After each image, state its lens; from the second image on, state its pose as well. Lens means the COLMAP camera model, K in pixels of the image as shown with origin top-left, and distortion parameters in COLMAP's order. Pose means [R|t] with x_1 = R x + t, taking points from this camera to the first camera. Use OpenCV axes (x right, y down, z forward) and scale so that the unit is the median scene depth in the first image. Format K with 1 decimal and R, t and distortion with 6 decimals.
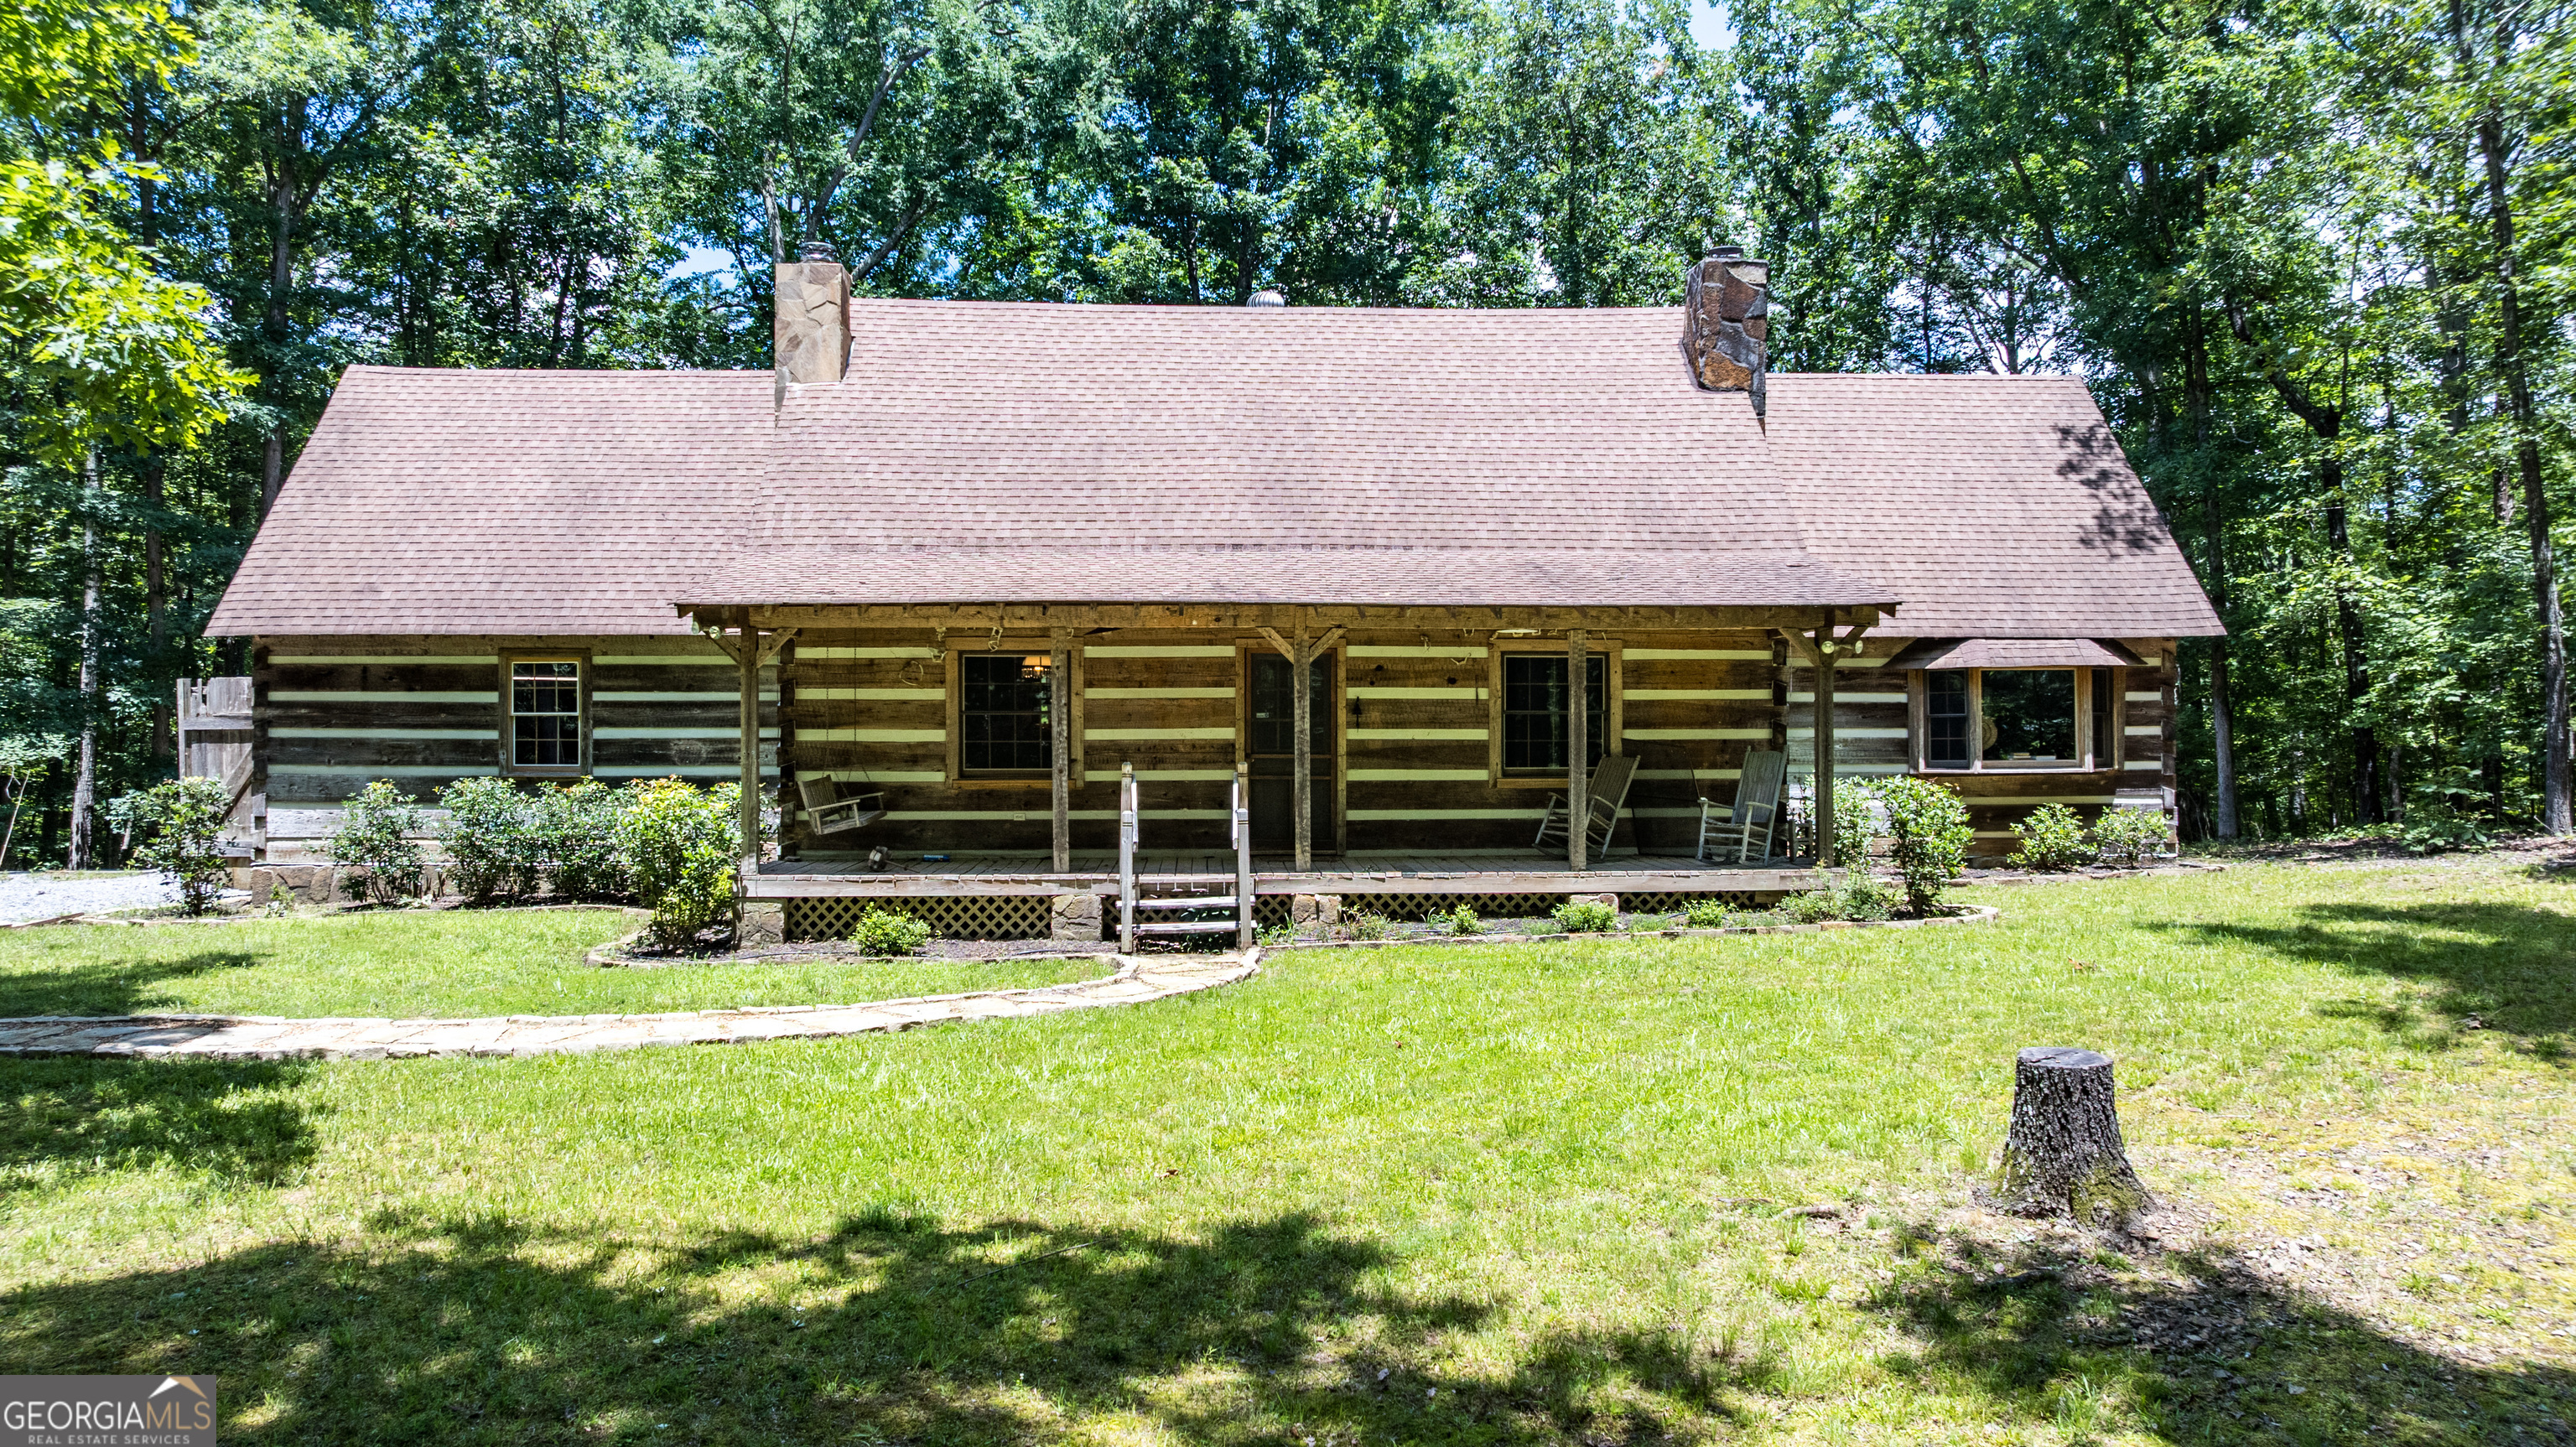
lens RADIAL K [[1841.7, 0, 1286.4], [0, 1841.7, 719.0], [0, 0, 1]] dist [-0.008578, 0.010490]
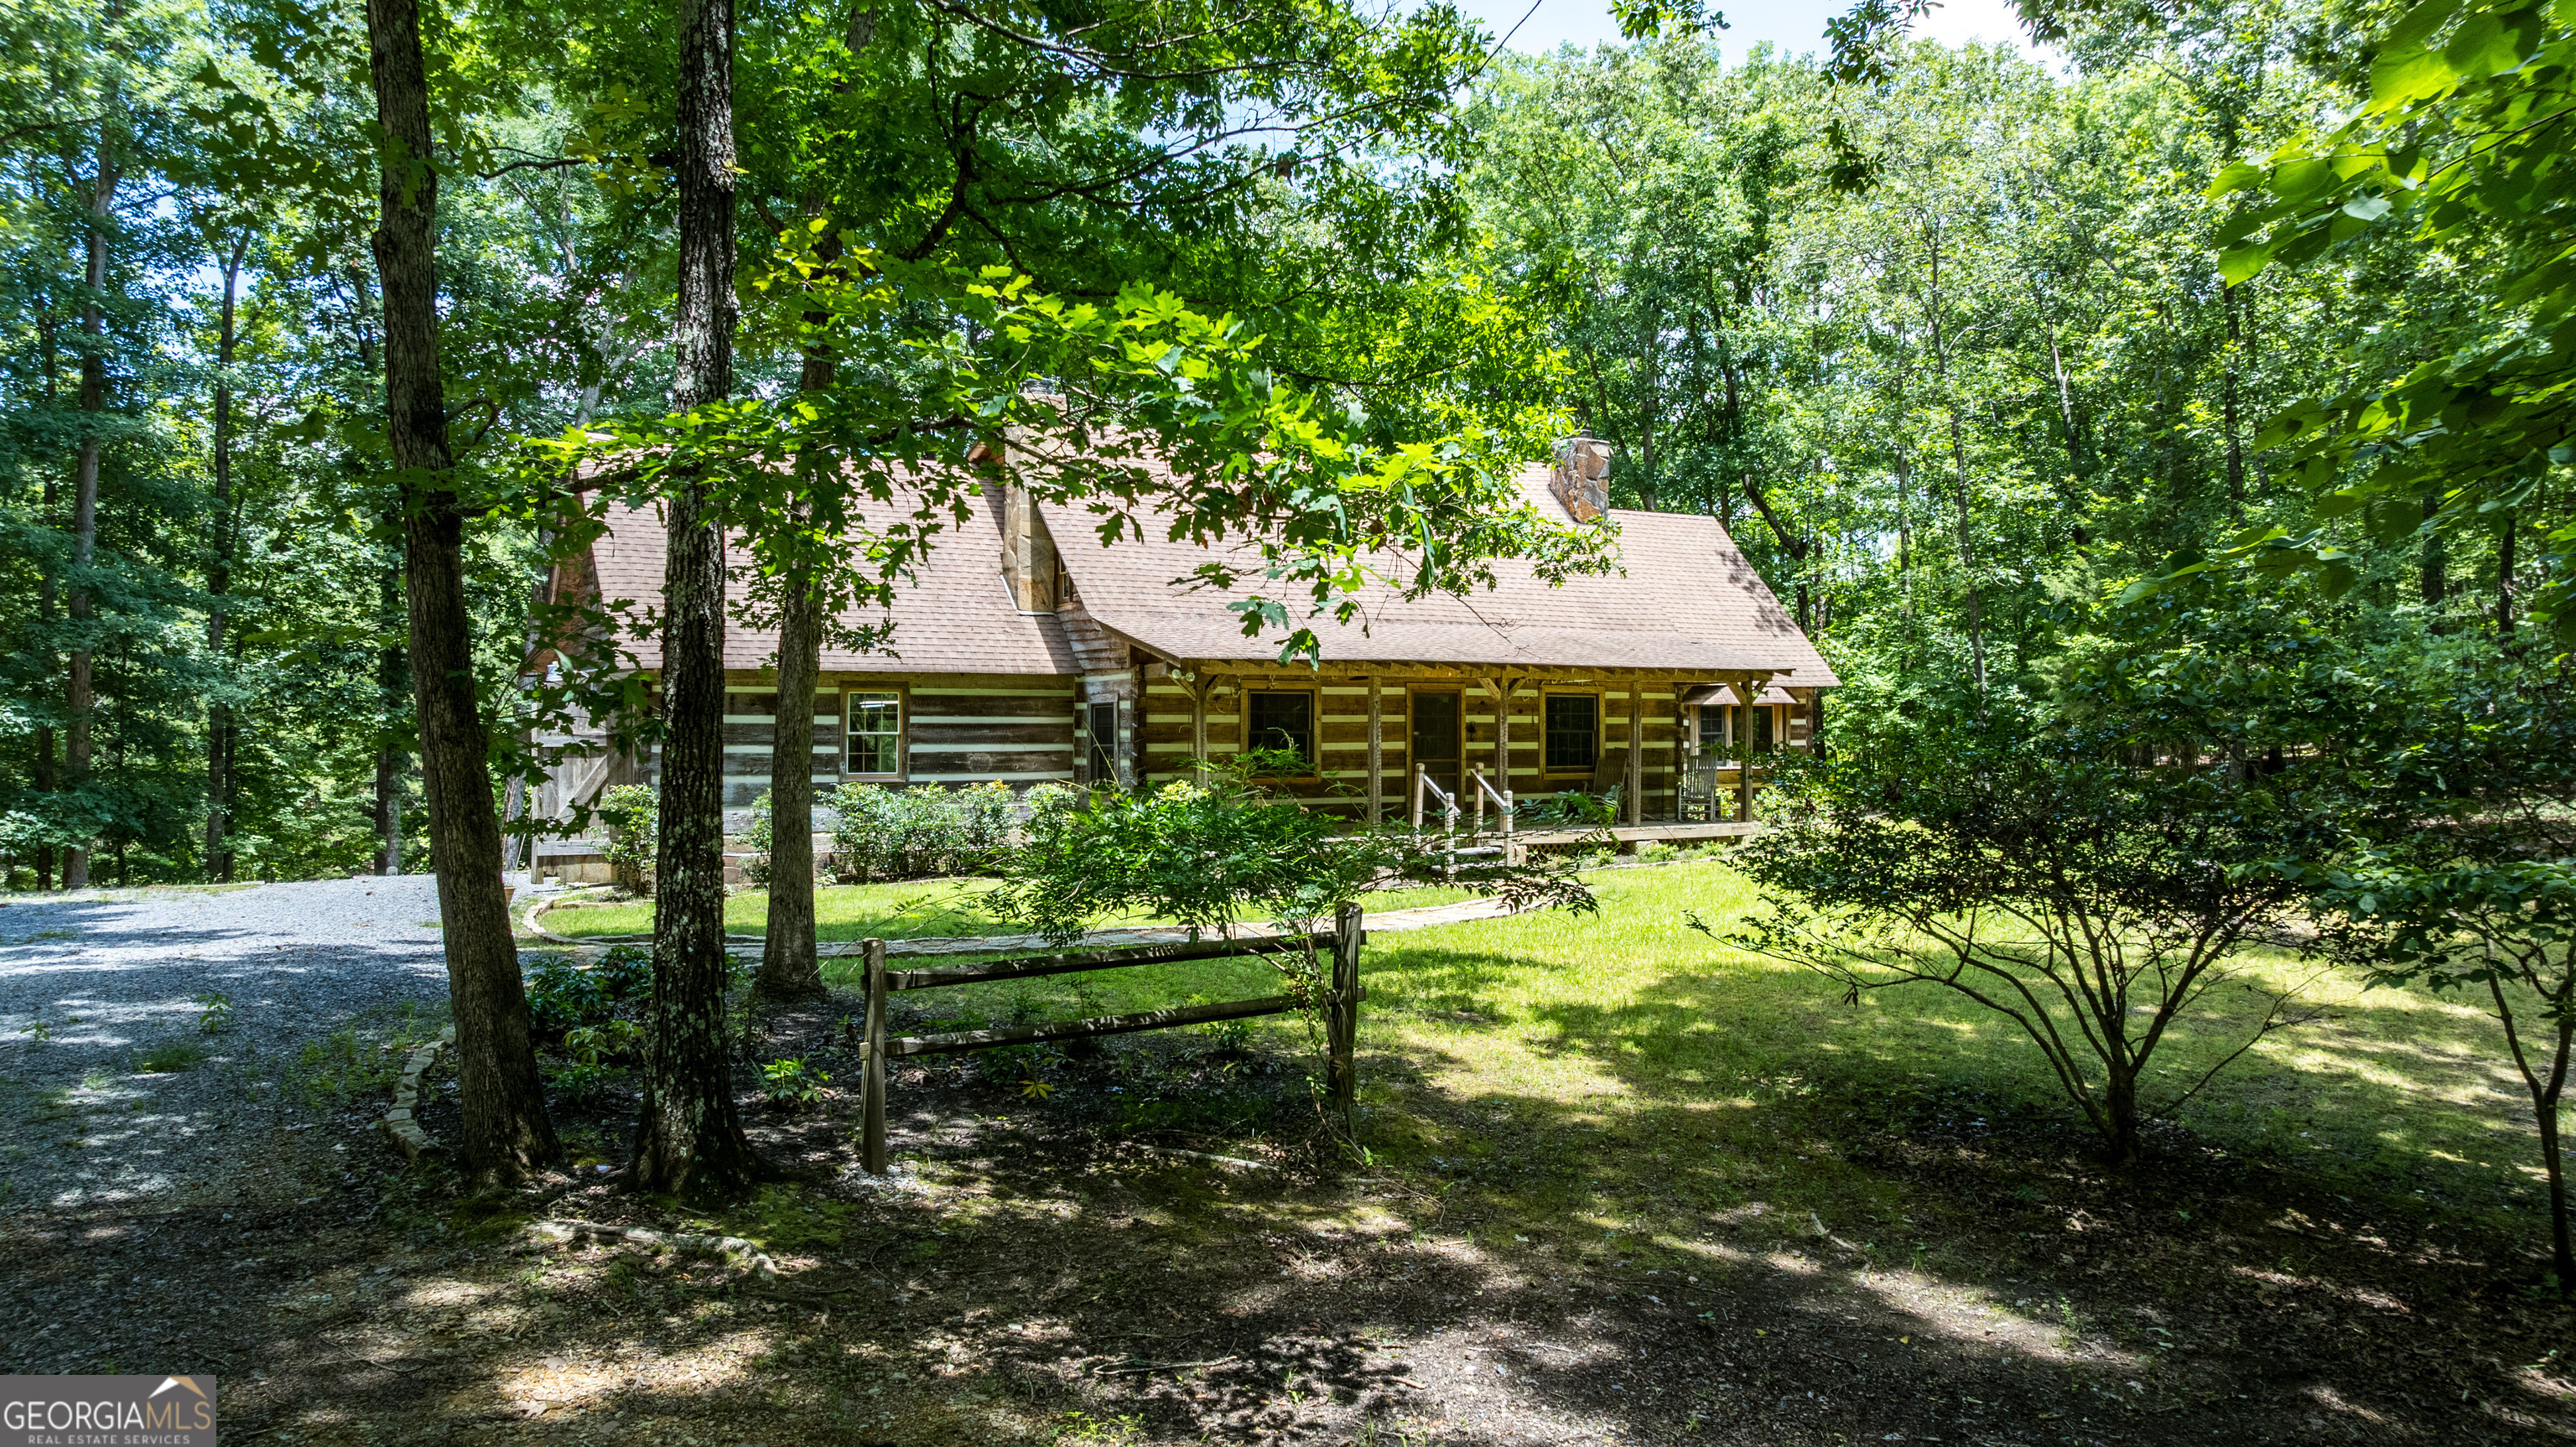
lens RADIAL K [[1841.7, 0, 1290.6], [0, 1841.7, 726.0], [0, 0, 1]] dist [-0.008578, 0.010490]
pose [[0.884029, 0.000676, 0.467431, -0.808416], [0.002446, 0.999979, -0.006072, 0.000723], [-0.467425, 0.006511, 0.884009, -0.288475]]
